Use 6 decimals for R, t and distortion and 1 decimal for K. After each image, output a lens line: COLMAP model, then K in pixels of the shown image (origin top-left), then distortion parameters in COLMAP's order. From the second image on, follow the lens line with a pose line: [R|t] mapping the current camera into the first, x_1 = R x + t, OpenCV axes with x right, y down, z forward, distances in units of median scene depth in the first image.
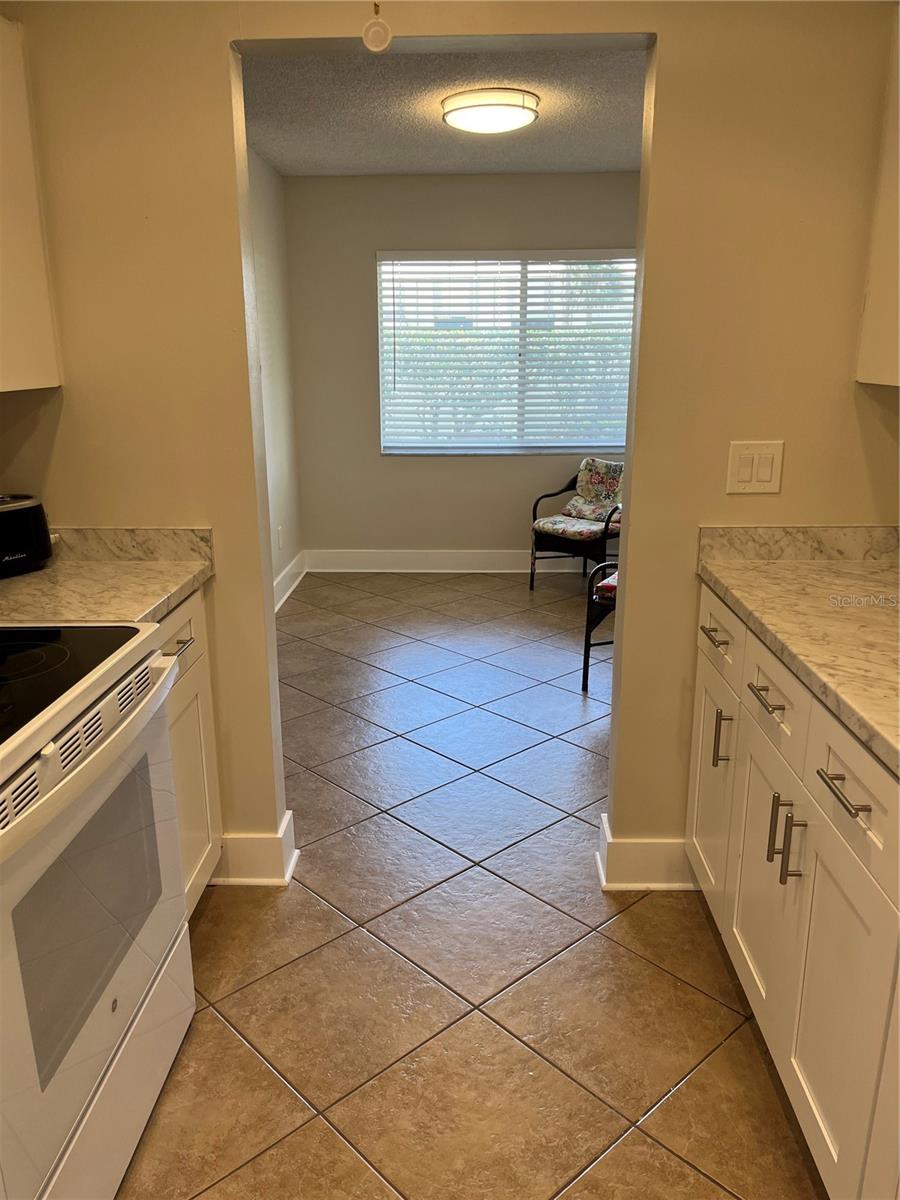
lens RADIAL K [[902.8, 0, 447.0], [0, 902.8, 605.2], [0, 0, 1]] dist [0.006120, -0.001038]
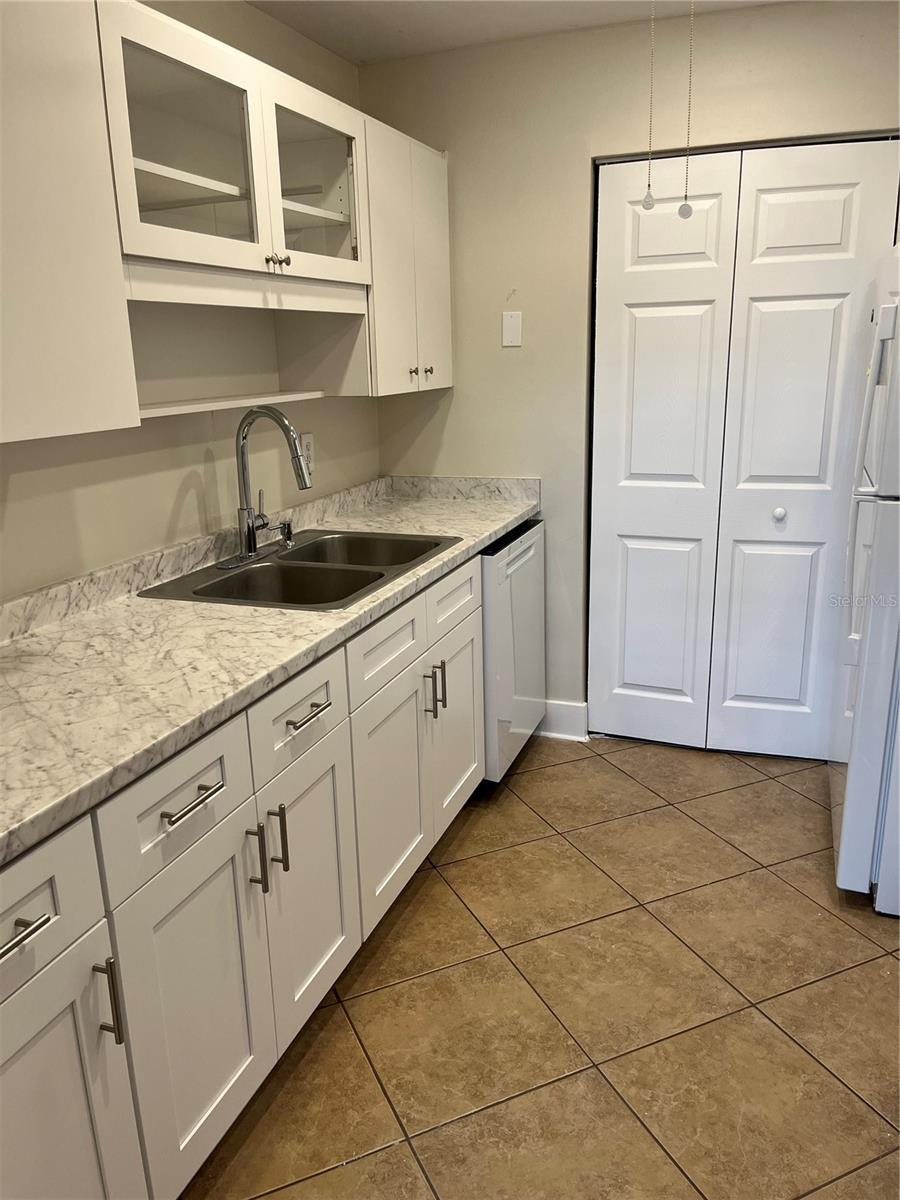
lens RADIAL K [[902.8, 0, 442.8], [0, 902.8, 596.8], [0, 0, 1]] dist [0.006120, -0.001038]
pose [[-0.942501, -0.053703, 0.329860, -0.136603], [0.125899, 0.857237, 0.499294, -0.462391], [-0.309582, 0.512114, -0.801186, 1.543634]]
